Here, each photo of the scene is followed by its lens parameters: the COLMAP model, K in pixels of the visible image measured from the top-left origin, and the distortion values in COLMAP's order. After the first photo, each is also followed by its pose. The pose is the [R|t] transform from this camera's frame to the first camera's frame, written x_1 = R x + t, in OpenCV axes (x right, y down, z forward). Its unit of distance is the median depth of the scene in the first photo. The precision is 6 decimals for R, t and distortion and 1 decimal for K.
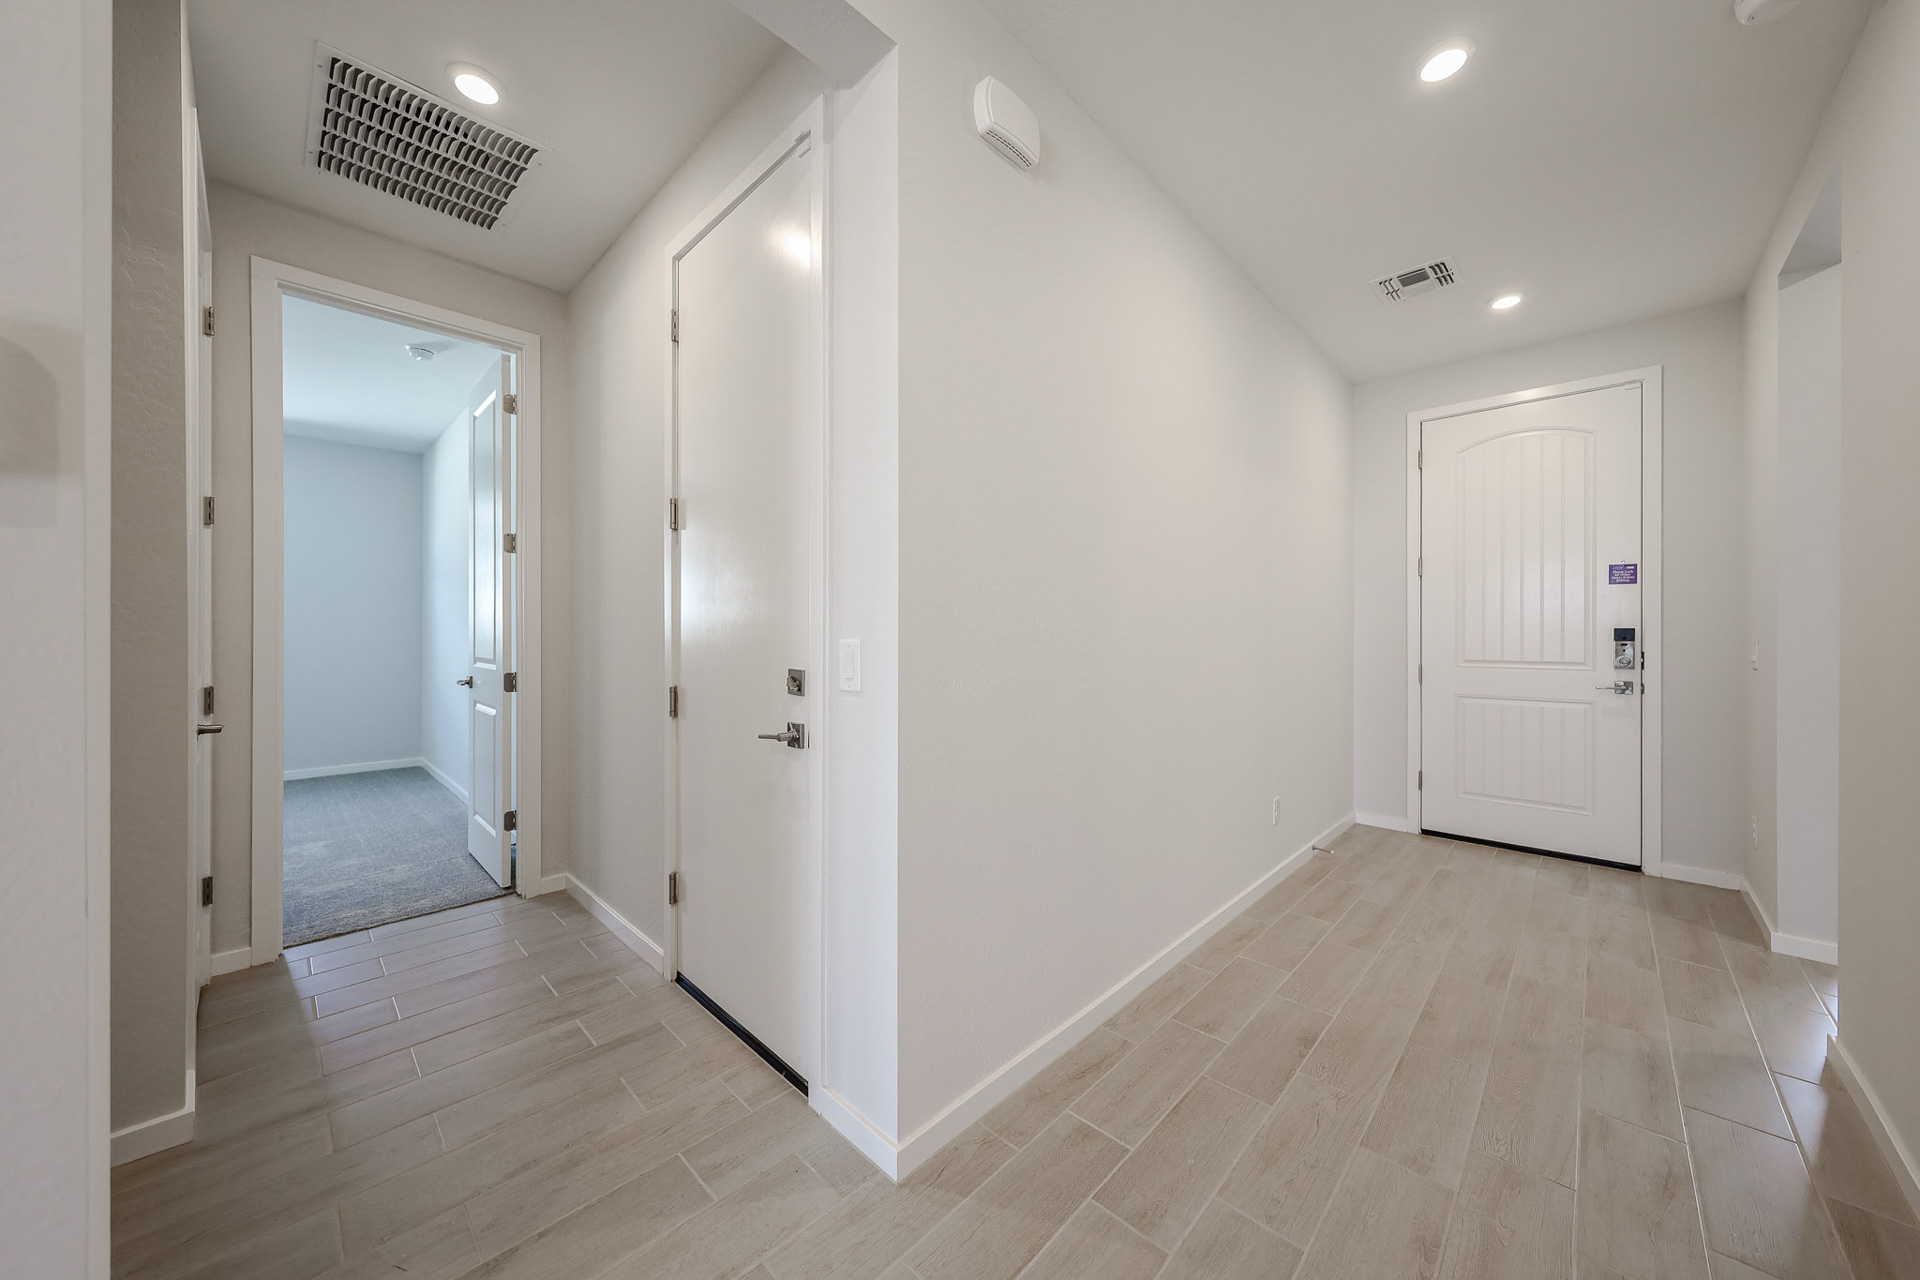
lens RADIAL K [[664.9, 0, 951.1], [0, 664.9, 639.0], [0, 0, 1]] dist [0.005842, 0.000028]
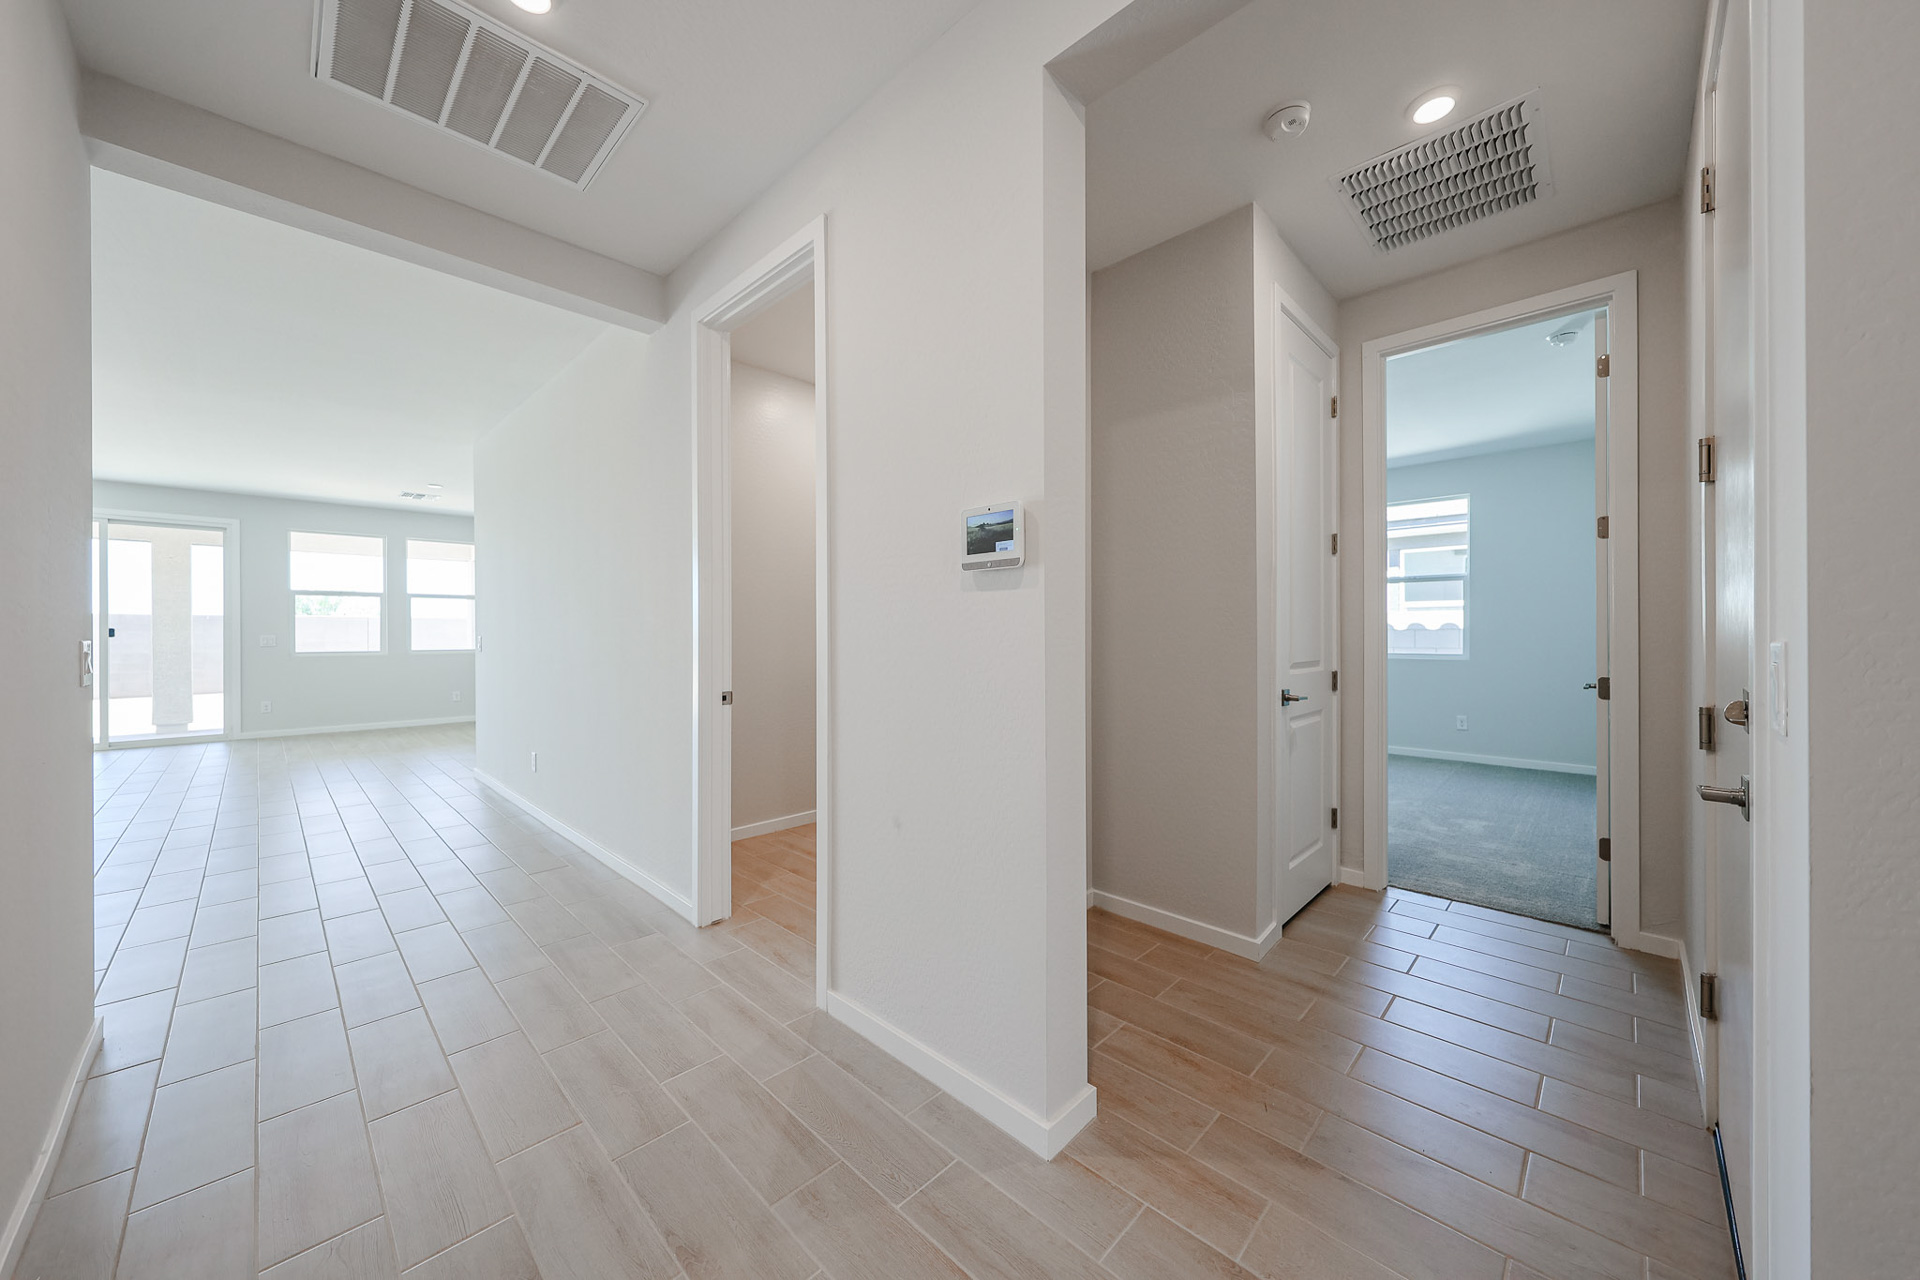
lens RADIAL K [[683.0, 0, 954.2], [0, 683.0, 637.3], [0, 0, 1]] dist [0.001795, 0.000125]
pose [[0.000724, 0.005499, -0.999985, 0.299383], [-0.008246, 0.999951, 0.005492, 0.001941], [0.999966, 0.008242, 0.000770, 0.210968]]
